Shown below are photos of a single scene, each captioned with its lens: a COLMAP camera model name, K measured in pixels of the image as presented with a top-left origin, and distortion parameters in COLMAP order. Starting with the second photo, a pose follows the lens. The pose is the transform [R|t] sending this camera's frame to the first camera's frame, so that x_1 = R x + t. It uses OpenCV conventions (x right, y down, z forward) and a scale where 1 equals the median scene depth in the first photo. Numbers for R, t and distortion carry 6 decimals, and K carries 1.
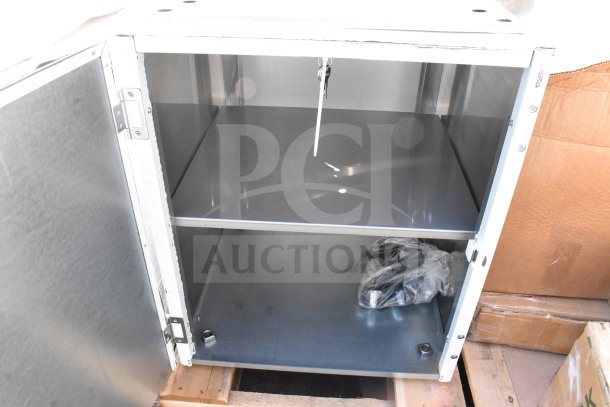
lens RADIAL K [[475.2, 0, 305.0], [0, 475.2, 203.5], [0, 0, 1]] dist [-0.087899, 0.000144]
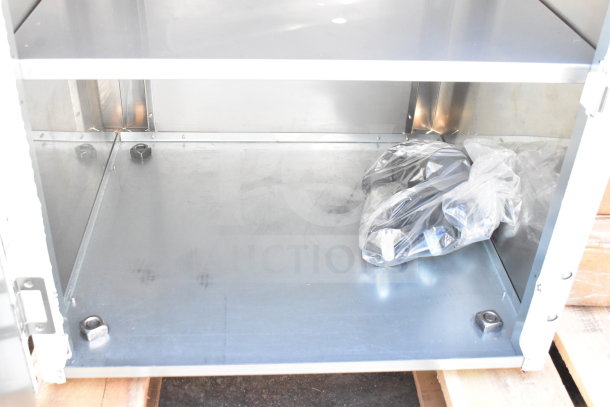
lens RADIAL K [[694.2, 0, 305.0], [0, 694.2, 203.5], [0, 0, 1]] dist [-0.062360, -0.007730]
pose [[0.990564, -0.052037, 0.126791, -0.062198], [0.052690, 0.998609, -0.001800, 0.160053], [-0.126521, 0.008463, 0.991928, 0.199096]]
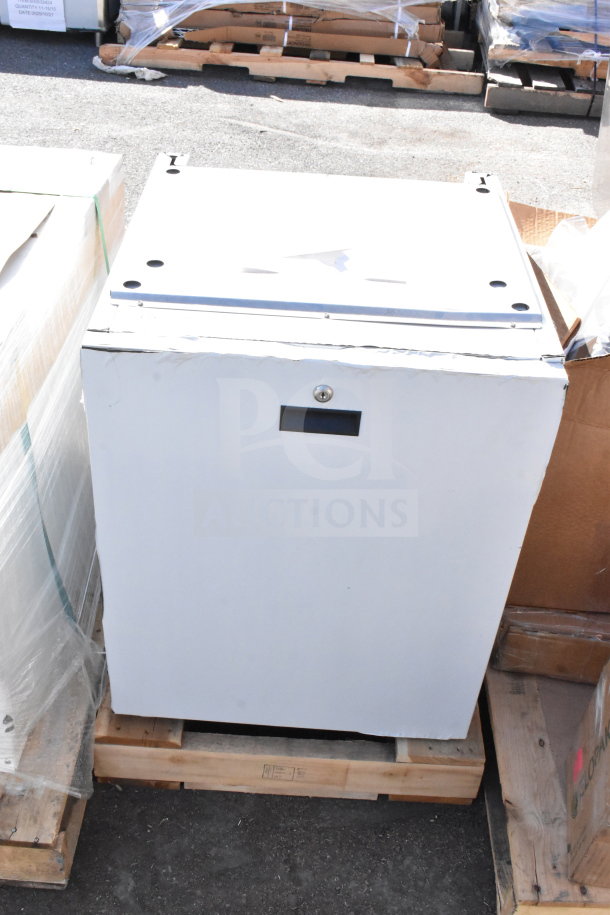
lens RADIAL K [[946.8, 0, 305.0], [0, 946.8, 457.5], [0, 0, 1]] dist [-0.005494, -0.003189]
pose [[0.998471, 0.016318, 0.052814, -0.049417], [-0.018390, 0.999070, 0.038998, -0.112425], [-0.052128, -0.039910, 0.997843, -0.542118]]
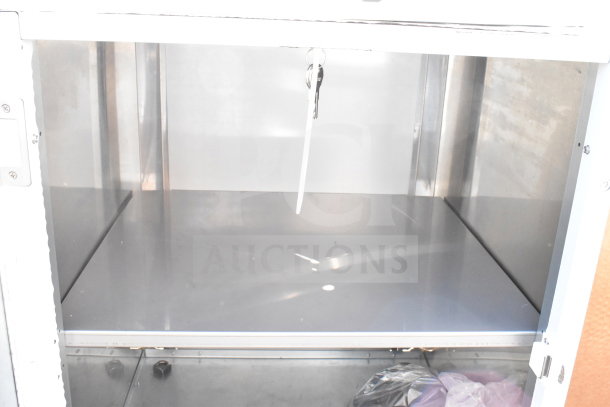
lens RADIAL K [[615.6, 0, 305.0], [0, 615.6, 203.5], [0, 0, 1]] dist [-0.078956, 0.004049]
pose [[0.992068, -0.016286, 0.124643, -0.050916], [0.049007, 0.963222, -0.264201, 0.074694], [-0.115756, 0.268214, 0.956380, 0.138963]]
